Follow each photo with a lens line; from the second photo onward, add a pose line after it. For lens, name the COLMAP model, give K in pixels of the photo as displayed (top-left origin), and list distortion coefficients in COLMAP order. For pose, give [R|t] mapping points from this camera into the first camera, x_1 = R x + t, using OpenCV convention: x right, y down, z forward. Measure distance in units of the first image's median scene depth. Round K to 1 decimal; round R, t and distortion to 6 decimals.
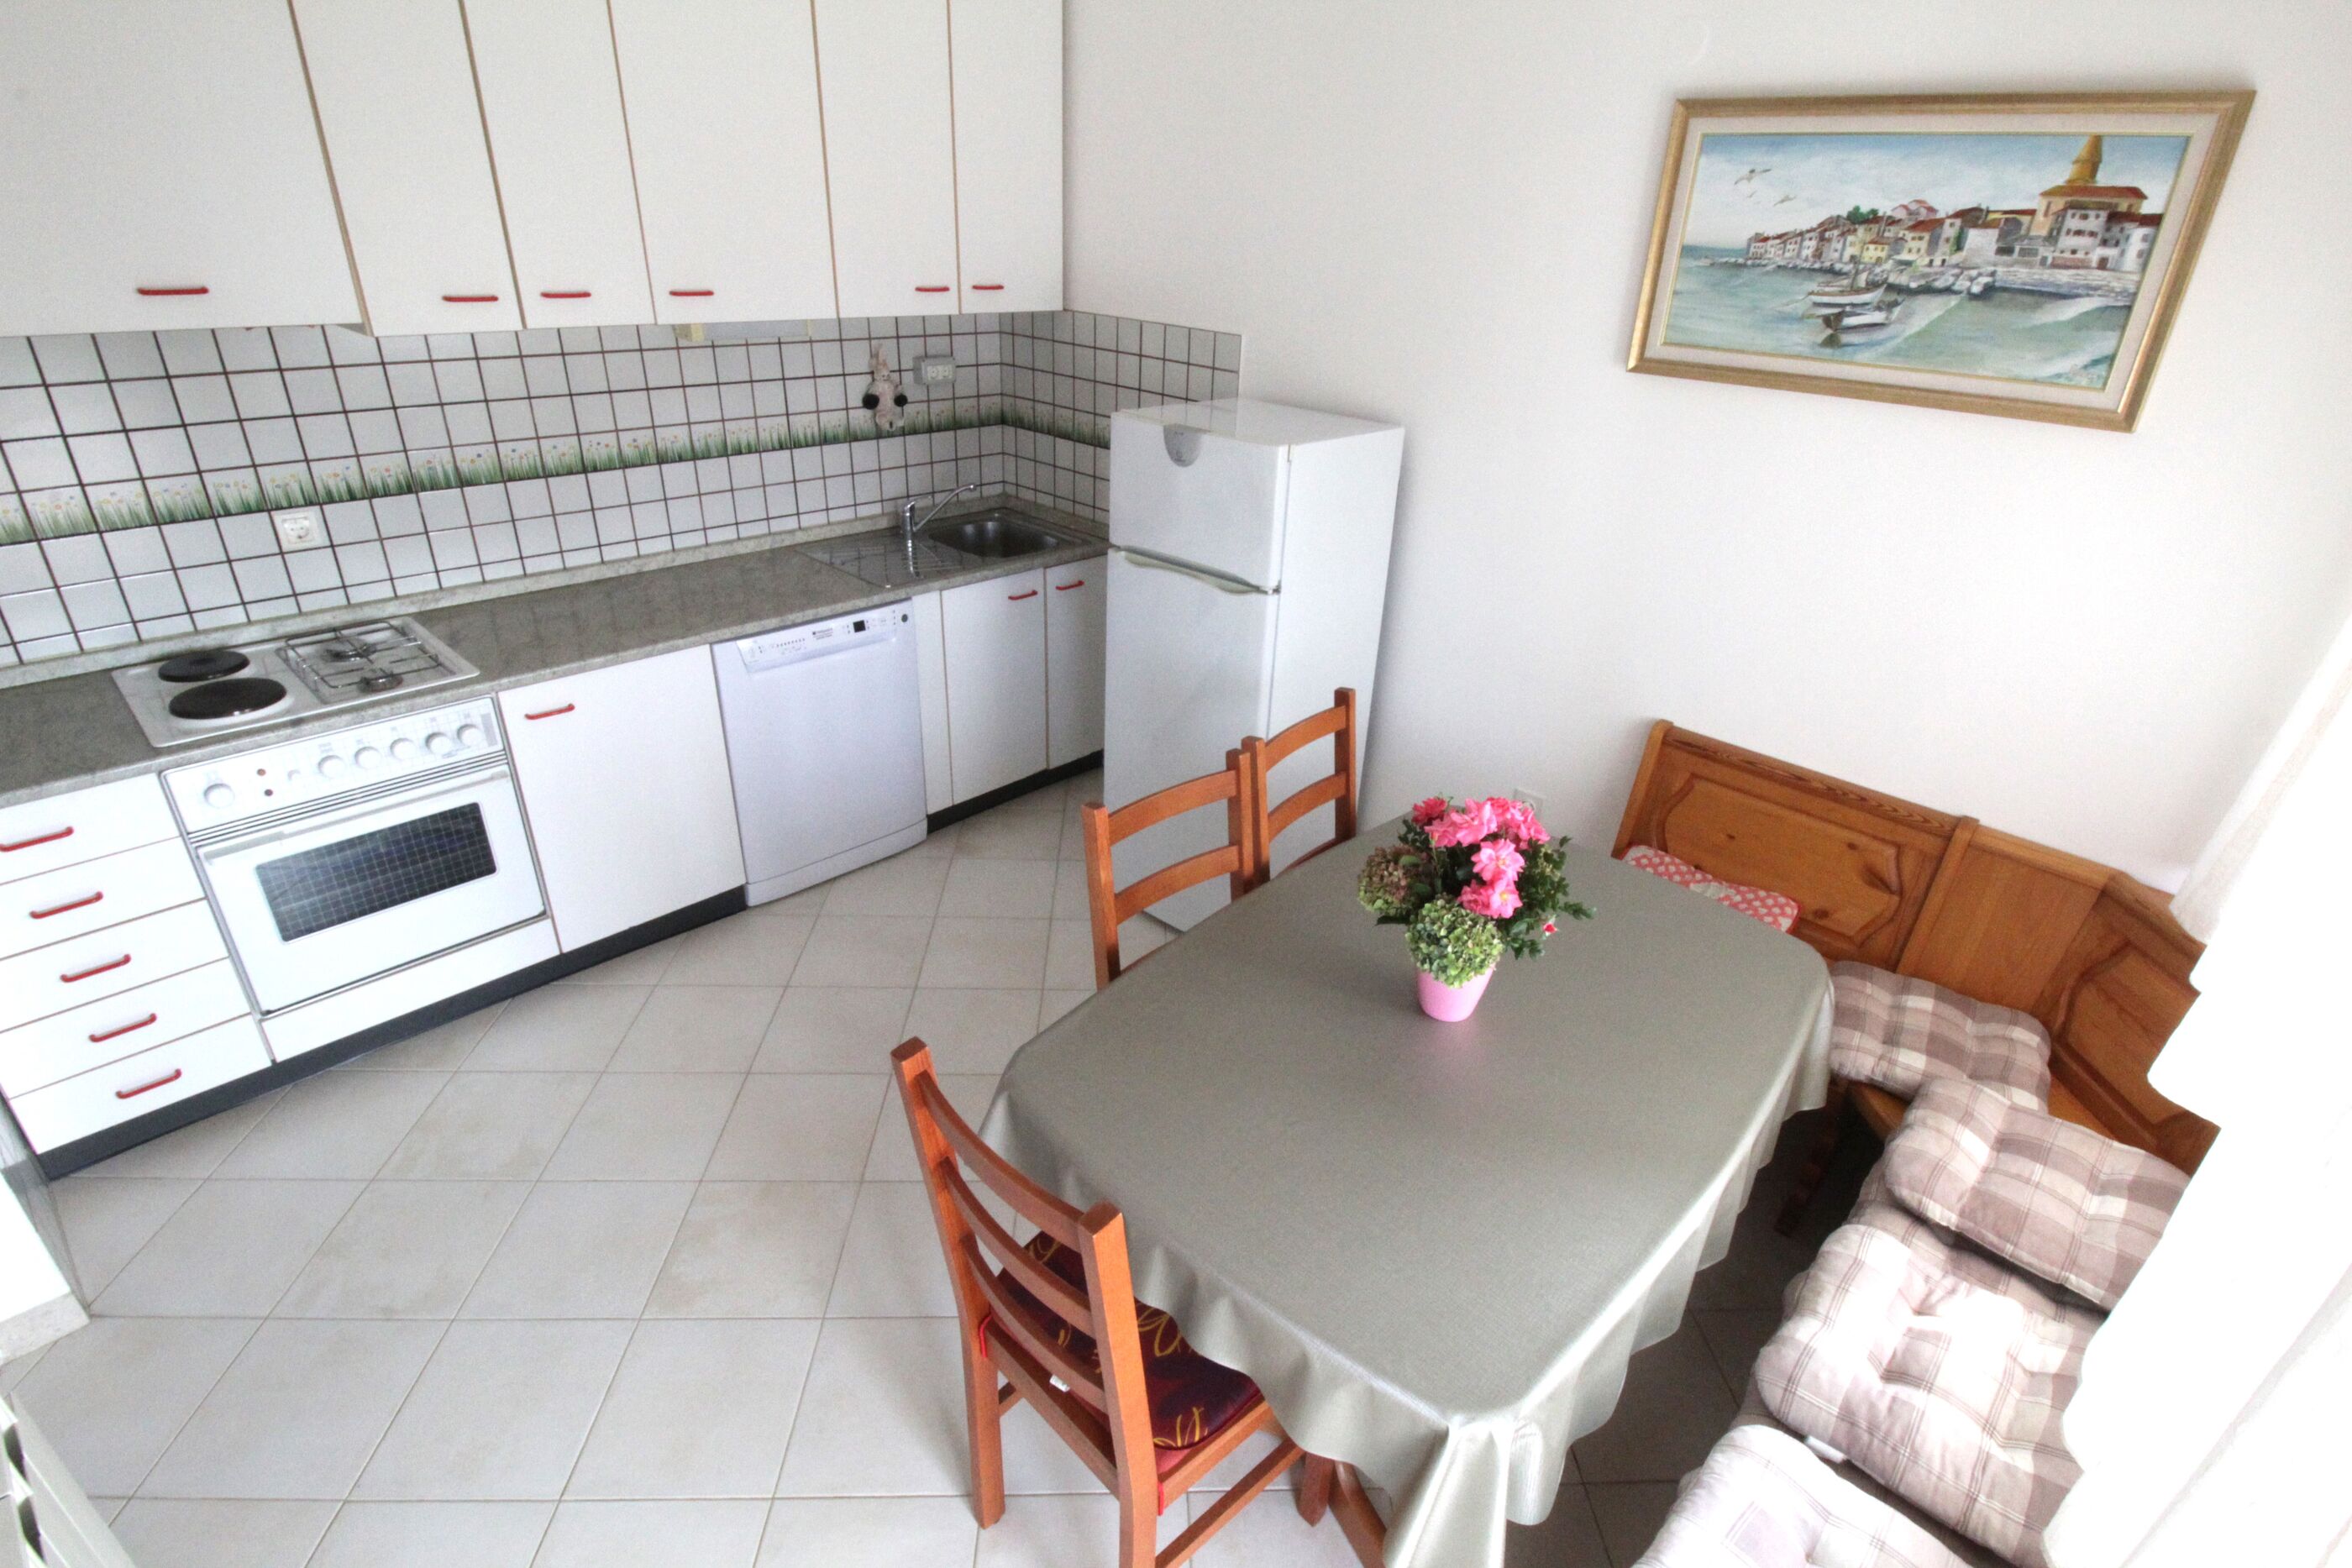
lens RADIAL K [[1141.1, 0, 1199.2], [0, 1141.1, 780.1], [0, 0, 1]] dist [0.004131, -0.014667]
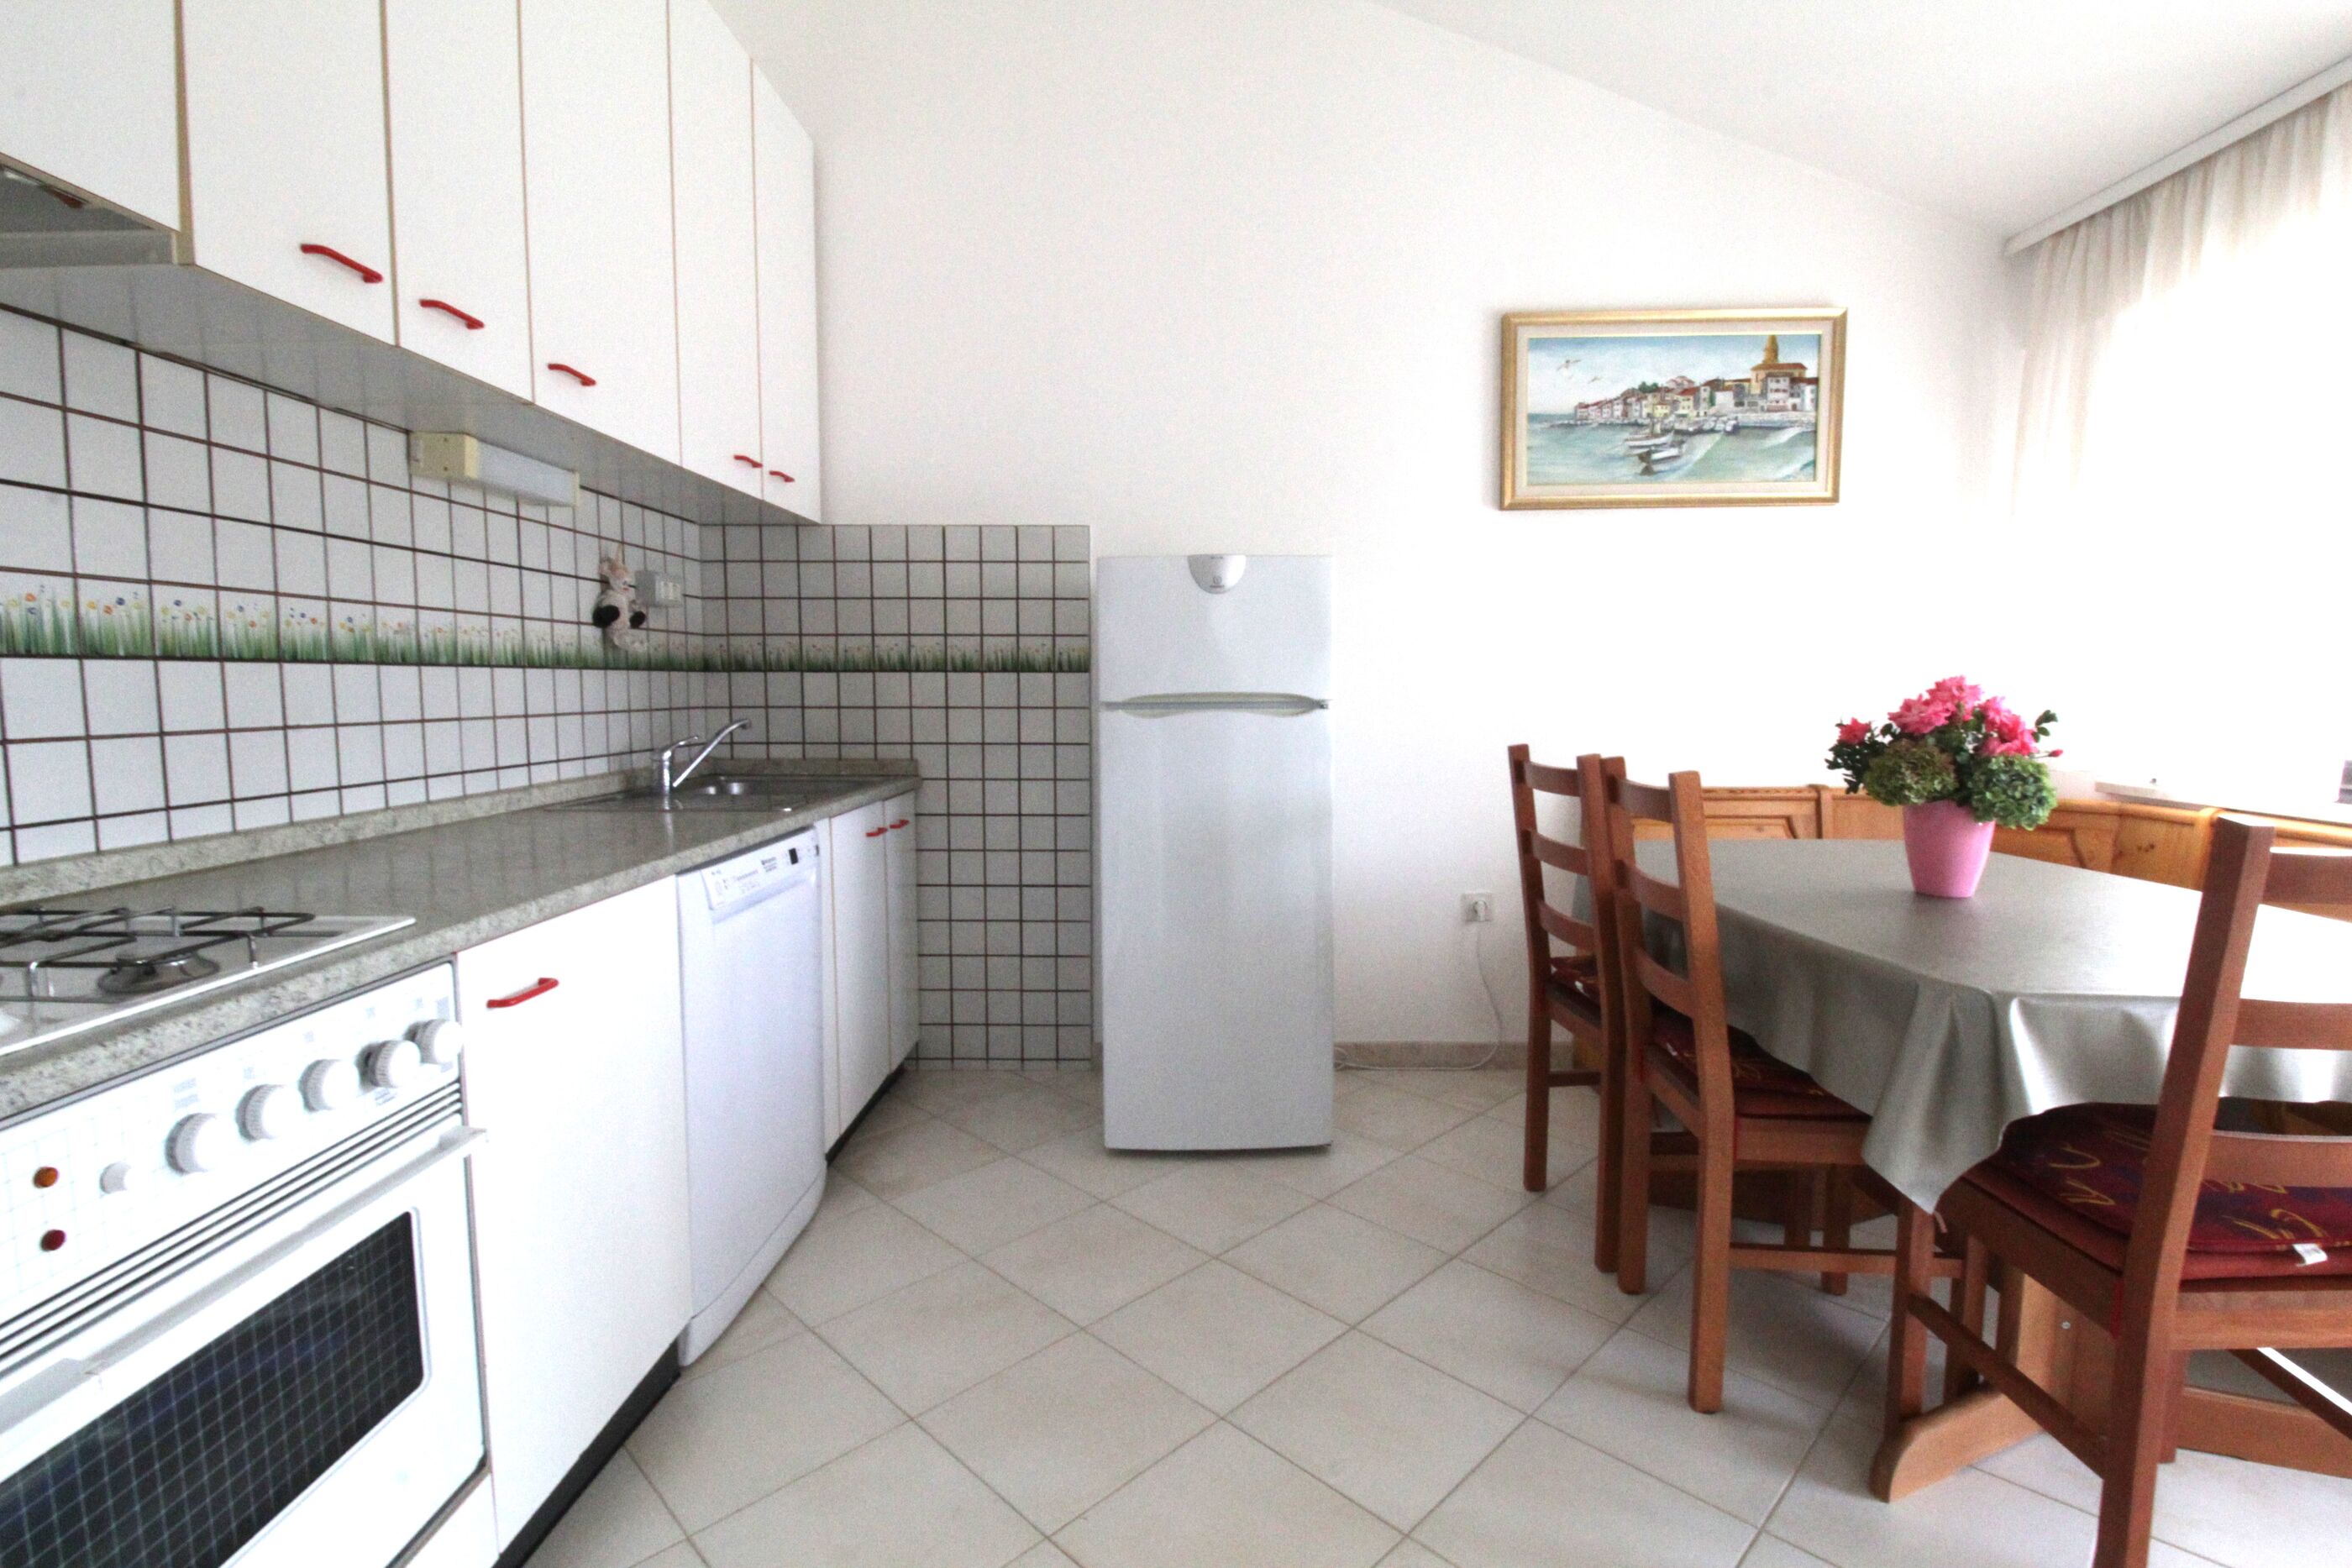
lens RADIAL K [[1094.0, 0, 1196.9], [0, 1094.0, 779.3], [0, 0, 1]] dist [0.000955, -0.012812]
pose [[0.734364, -0.106234, 0.670391, -0.764002], [0.336849, 0.914507, -0.224076, 0.072925], [-0.589273, 0.390374, 0.707365, 0.507709]]
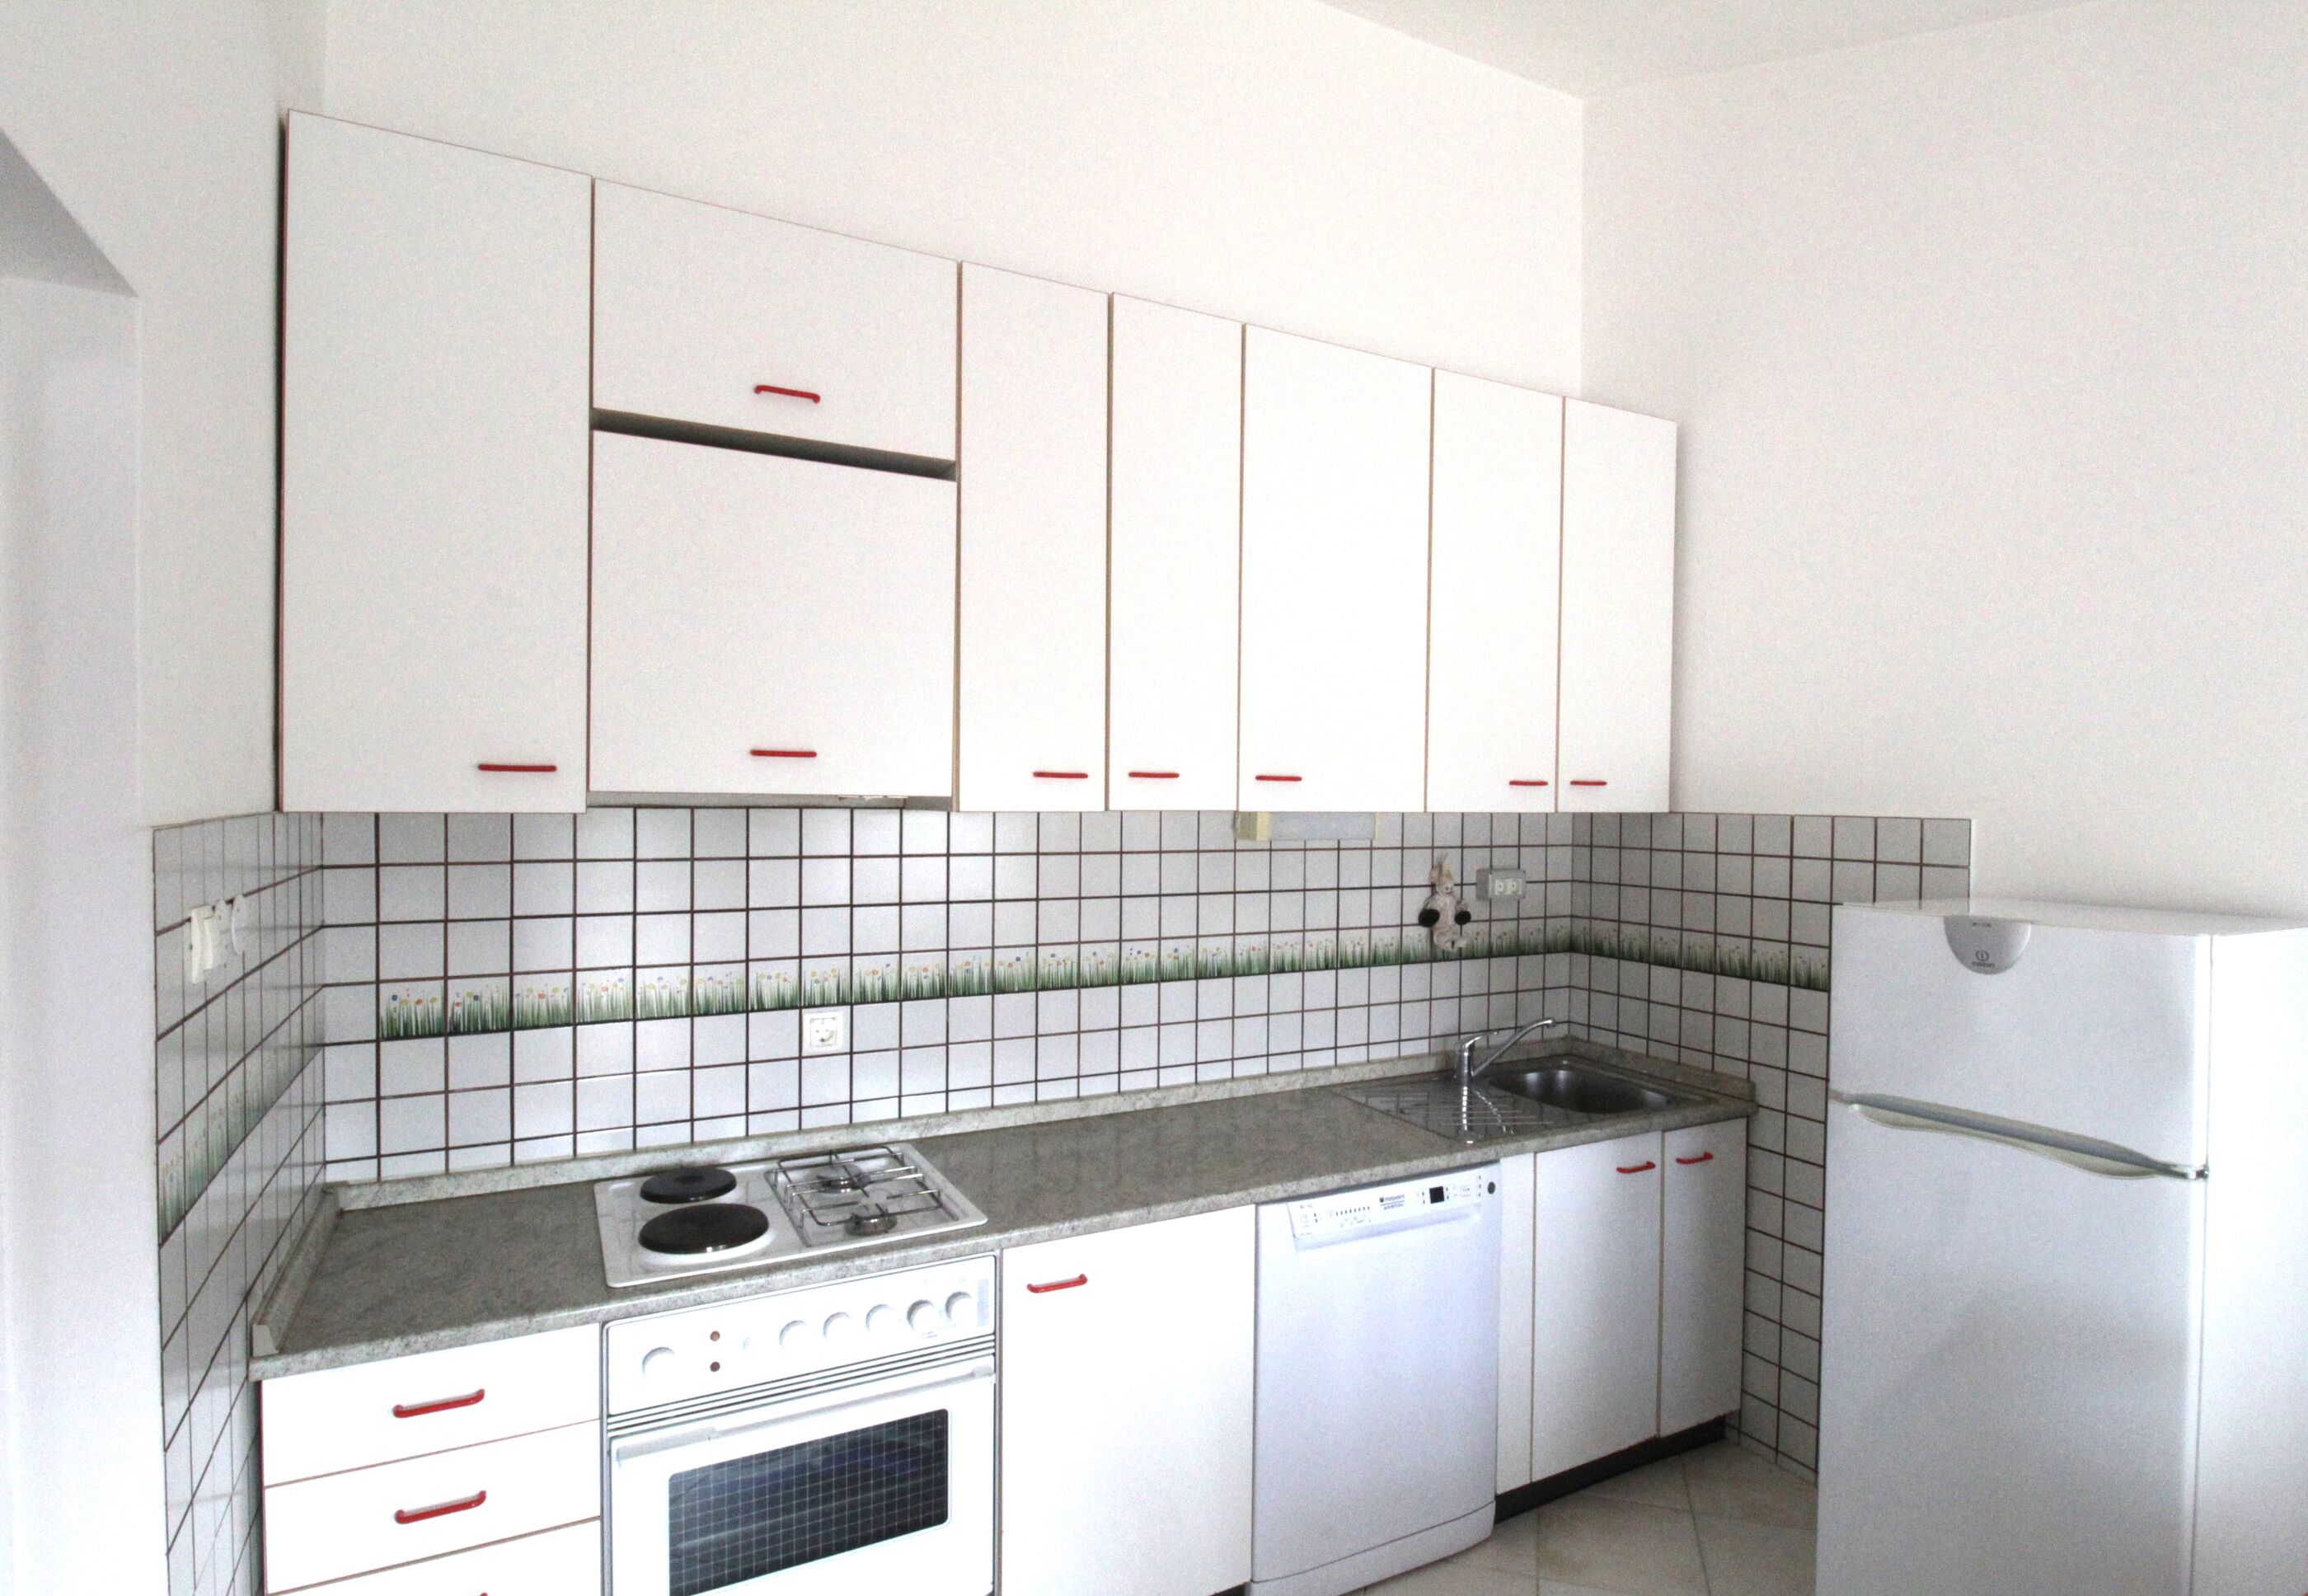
lens RADIAL K [[1191.4, 0, 1194.9], [0, 1191.4, 810.7], [0, 0, 1]] dist [0.003143, -0.013213]
pose [[0.947428, -0.034404, -0.318113, -0.266238], [-0.111697, 0.896095, -0.429577, -0.015013], [0.299839, 0.442526, 0.845143, 0.282024]]
